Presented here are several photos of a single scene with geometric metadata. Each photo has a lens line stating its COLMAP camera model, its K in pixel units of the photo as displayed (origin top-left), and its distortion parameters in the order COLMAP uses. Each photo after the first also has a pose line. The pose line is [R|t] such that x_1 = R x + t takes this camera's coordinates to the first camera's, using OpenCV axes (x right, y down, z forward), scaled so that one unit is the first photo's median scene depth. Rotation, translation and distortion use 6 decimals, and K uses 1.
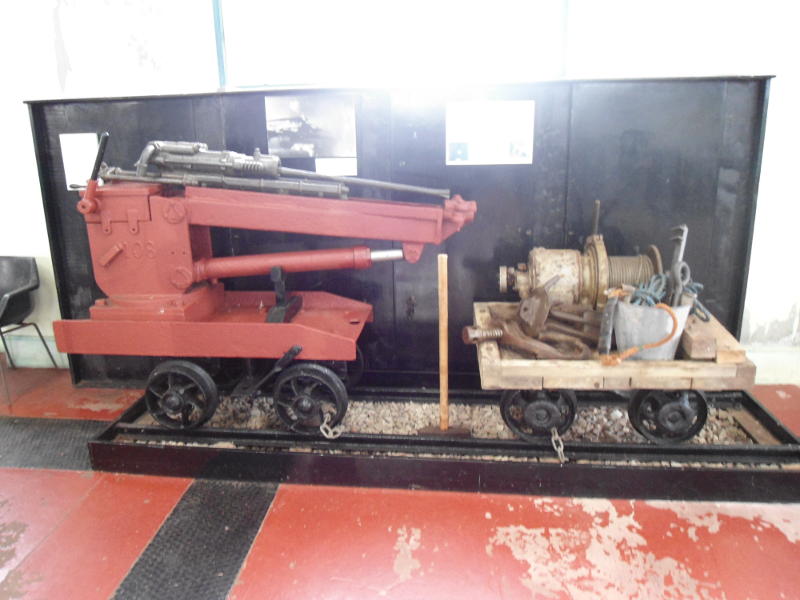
lens RADIAL K [[595.6, 0, 387.7], [0, 595.6, 276.0], [0, 0, 1]] dist [-0.012176, -0.009522]
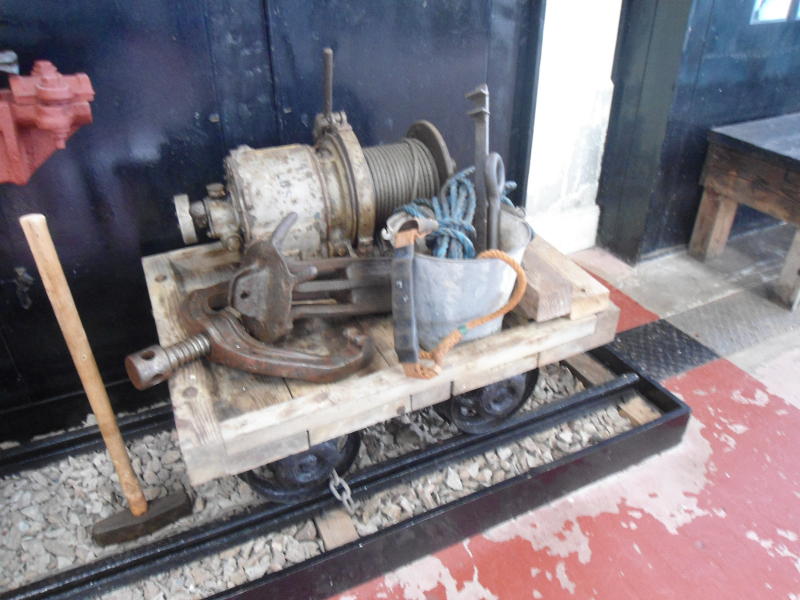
lens RADIAL K [[595.6, 0, 387.7], [0, 595.6, 276.0], [0, 0, 1]] dist [-0.012176, -0.009522]
pose [[0.864769, -0.248015, 0.436650, 0.111684], [0.127459, 0.949456, 0.286858, -0.080344], [-0.485725, -0.192411, 0.852672, 0.477269]]
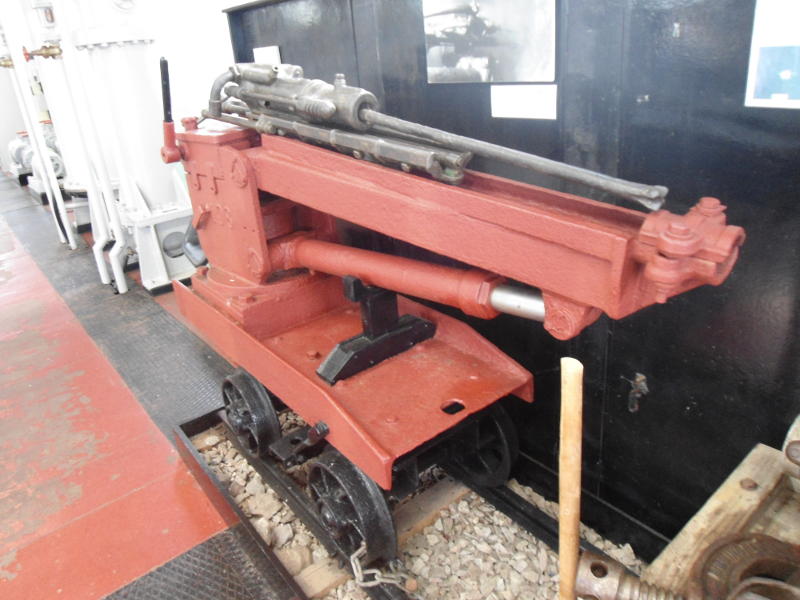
lens RADIAL K [[595.6, 0, 387.7], [0, 595.6, 276.0], [0, 0, 1]] dist [-0.012176, -0.009522]
pose [[0.694797, 0.231222, -0.681023, 0.251439], [-0.103089, 0.969151, 0.223874, -0.157713], [0.711779, -0.085341, 0.697200, 0.609361]]
